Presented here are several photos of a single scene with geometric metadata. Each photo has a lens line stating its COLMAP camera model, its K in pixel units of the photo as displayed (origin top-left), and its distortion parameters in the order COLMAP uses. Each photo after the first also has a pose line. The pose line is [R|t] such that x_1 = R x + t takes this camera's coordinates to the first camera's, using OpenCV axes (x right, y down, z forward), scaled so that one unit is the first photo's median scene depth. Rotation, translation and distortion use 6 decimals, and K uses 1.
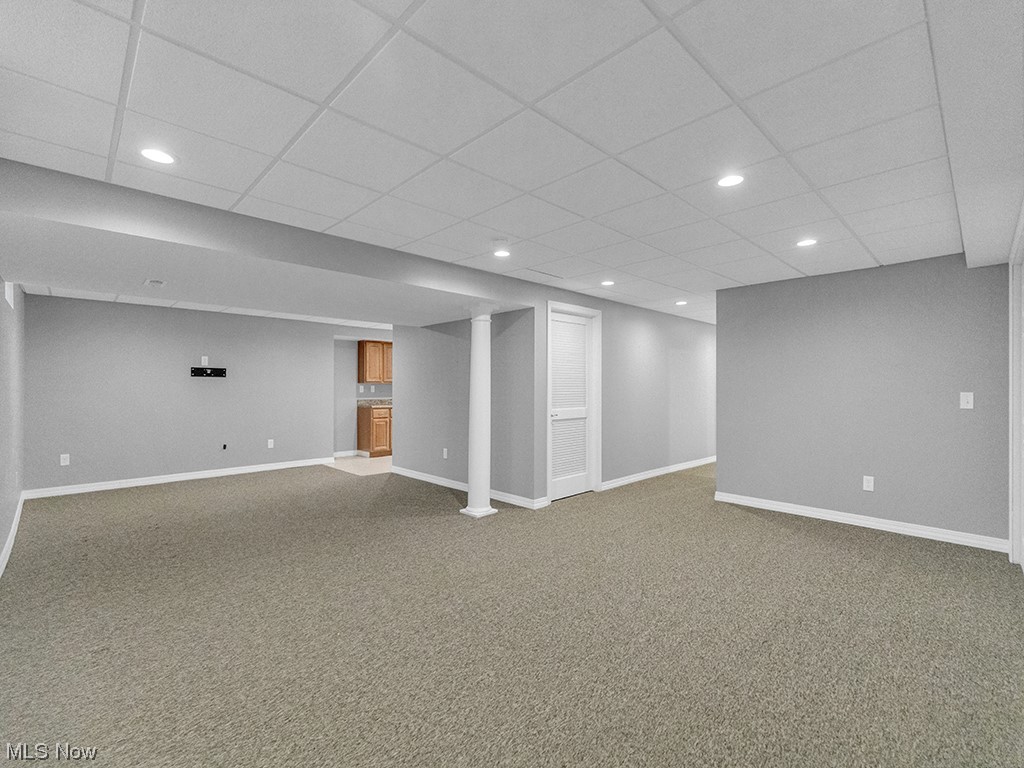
lens RADIAL K [[463.3, 0, 509.4], [0, 463.3, 383.9], [0, 0, 1]] dist [-0.002457, -0.000187]
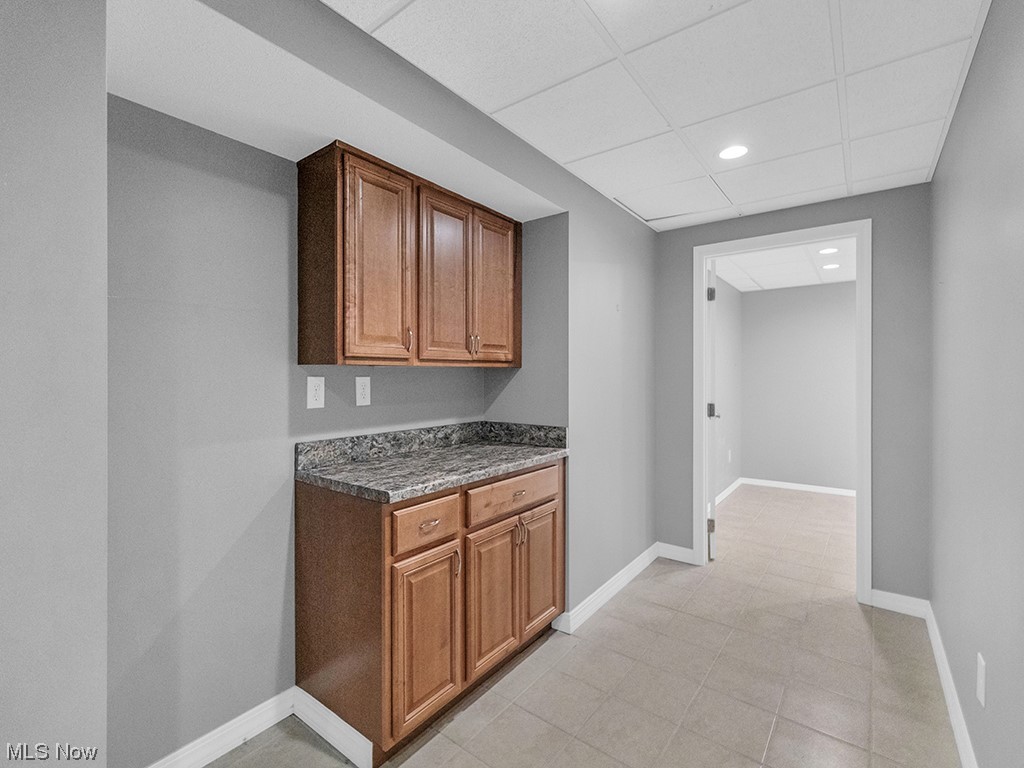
lens RADIAL K [[463.3, 0, 515.7], [0, 463.3, 383.5], [0, 0, 1]] dist [-0.002457, -0.000187]
pose [[0.987151, 0.002124, 0.159776, -0.264958], [-0.001910, 0.999997, -0.001494, 0.007121], [-0.159779, 0.001169, 0.987152, 0.782465]]
